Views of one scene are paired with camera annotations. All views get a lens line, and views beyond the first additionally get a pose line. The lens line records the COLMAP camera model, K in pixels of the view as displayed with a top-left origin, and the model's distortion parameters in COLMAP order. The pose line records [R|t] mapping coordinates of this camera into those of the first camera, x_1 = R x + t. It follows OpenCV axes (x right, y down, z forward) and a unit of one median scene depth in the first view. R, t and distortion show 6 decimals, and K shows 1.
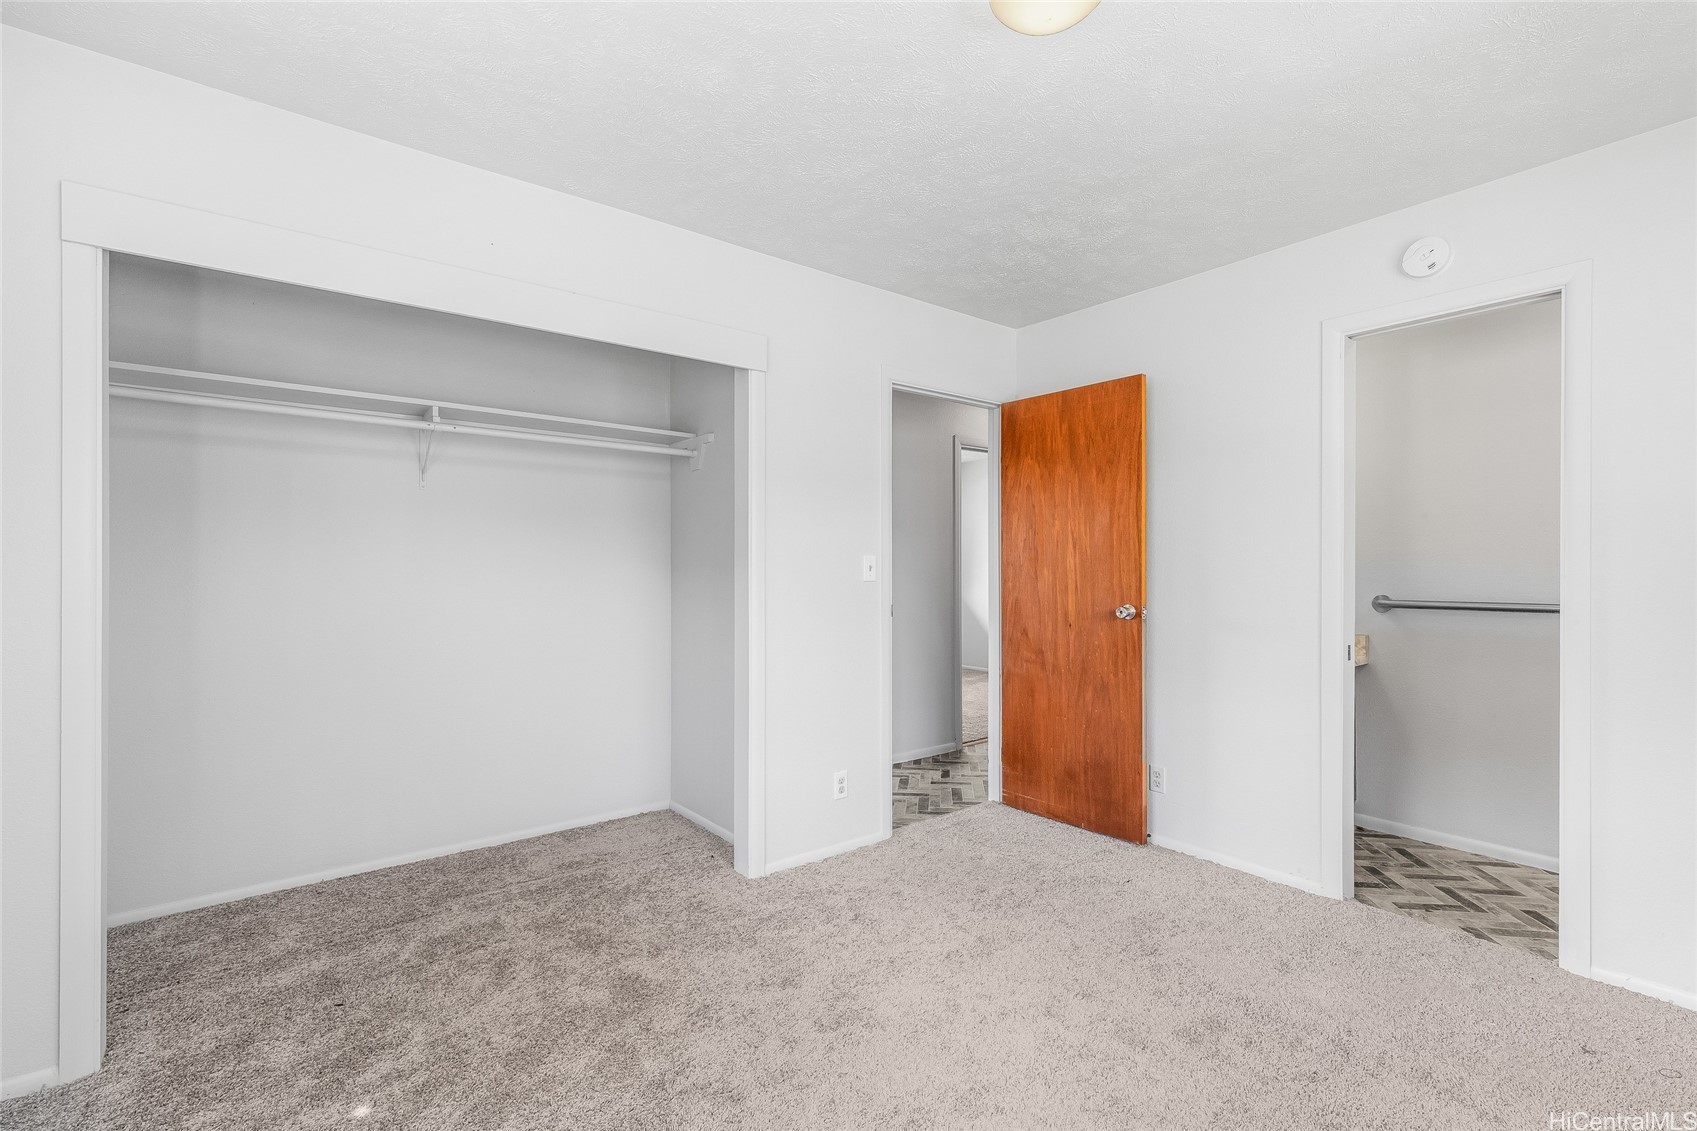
lens RADIAL K [[766.6, 0, 859.0], [0, 766.6, 565.2], [0, 0, 1]] dist [0.002589, -0.000061]
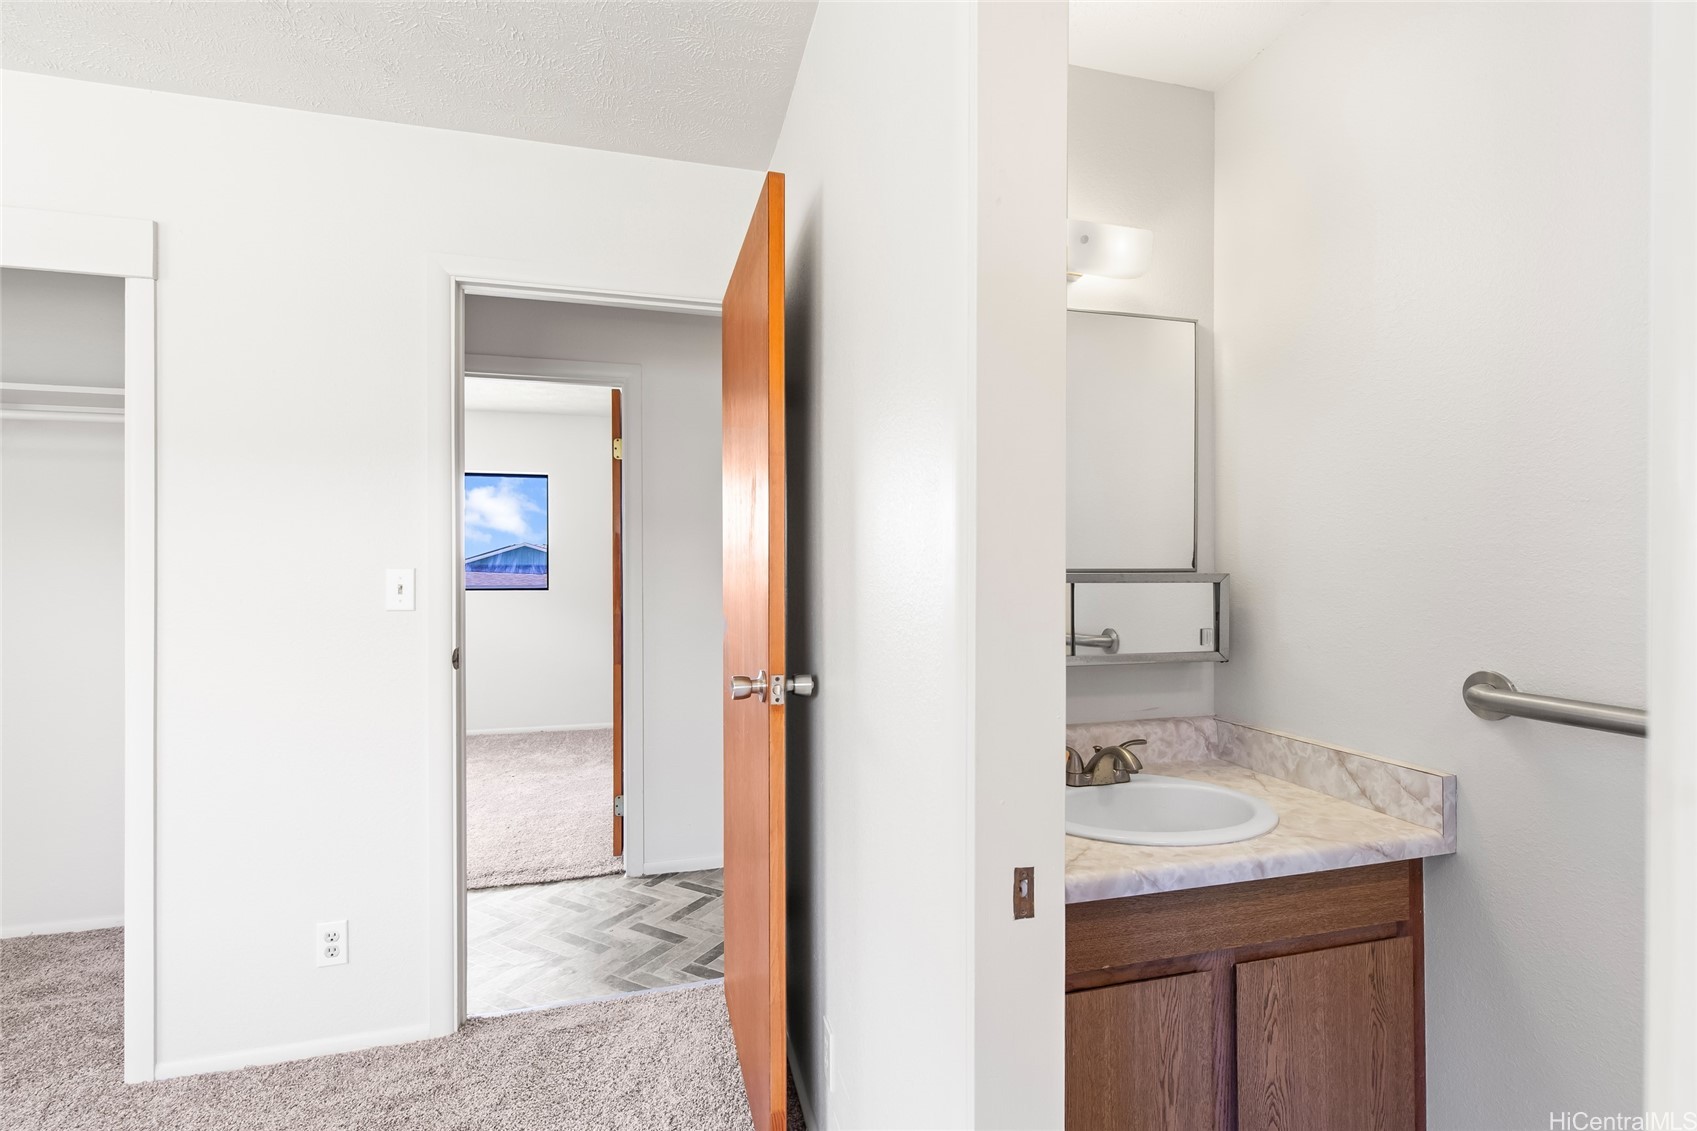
lens RADIAL K [[766.6, 0, 859.0], [0, 766.6, 565.2], [0, 0, 1]] dist [0.002589, -0.000061]
pose [[0.920393, -0.001271, -0.390992, 0.551216], [0.000874, 0.999999, -0.001193, -0.013048], [0.390993, 0.000757, 0.920393, 0.546977]]
